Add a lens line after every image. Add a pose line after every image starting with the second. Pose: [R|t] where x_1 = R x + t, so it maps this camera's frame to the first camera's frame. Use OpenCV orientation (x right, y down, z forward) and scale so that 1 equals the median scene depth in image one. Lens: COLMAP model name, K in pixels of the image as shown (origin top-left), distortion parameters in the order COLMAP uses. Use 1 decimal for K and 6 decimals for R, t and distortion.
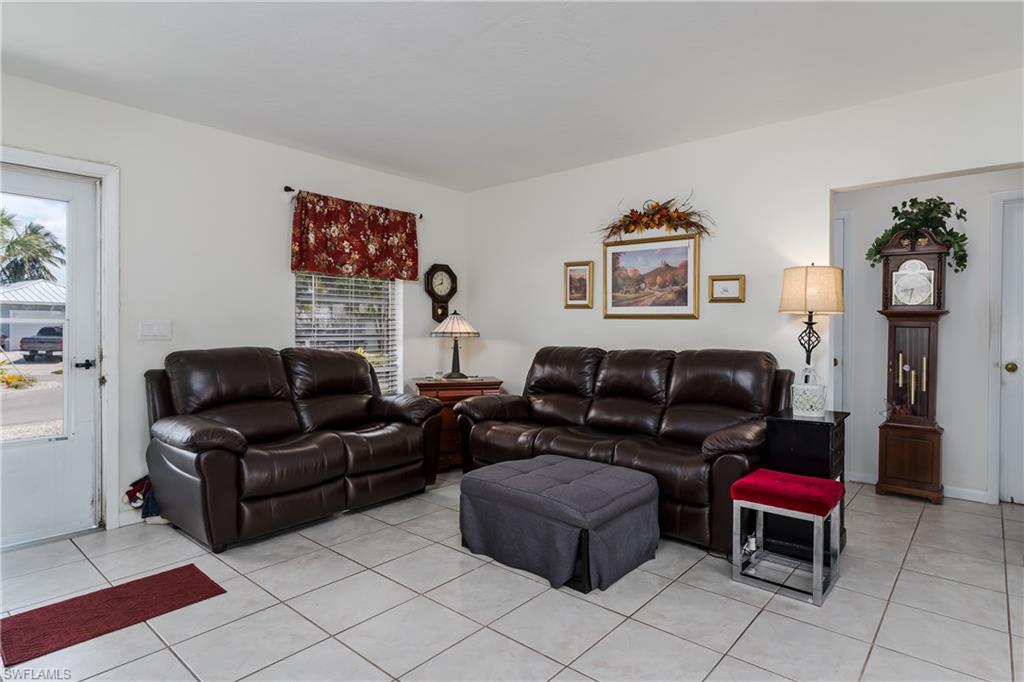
lens RADIAL K [[545.2, 0, 538.1], [0, 545.2, 328.1], [0, 0, 1]] dist [-0.000889, -0.000070]
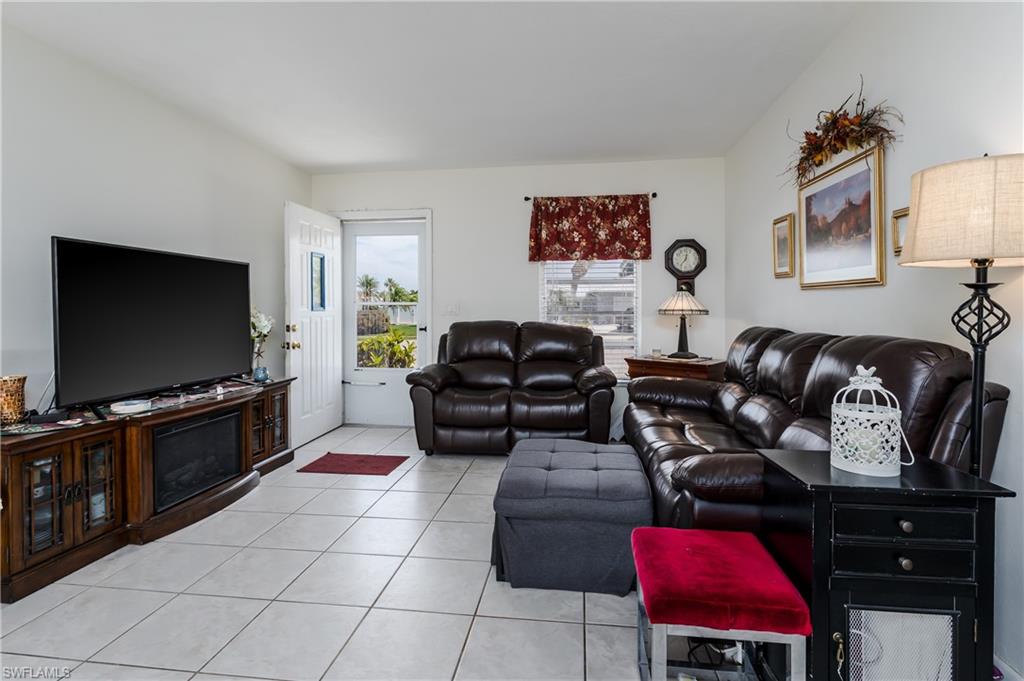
lens RADIAL K [[498.9, 0, 514.2], [0, 498.9, 311.4], [0, 0, 1]] dist [0.001833, 0.000080]
pose [[0.528483, -0.000295, -0.848944, 0.477116], [0.005817, 0.999978, 0.003274, 0.006613], [0.848924, -0.006668, 0.528473, 0.318564]]
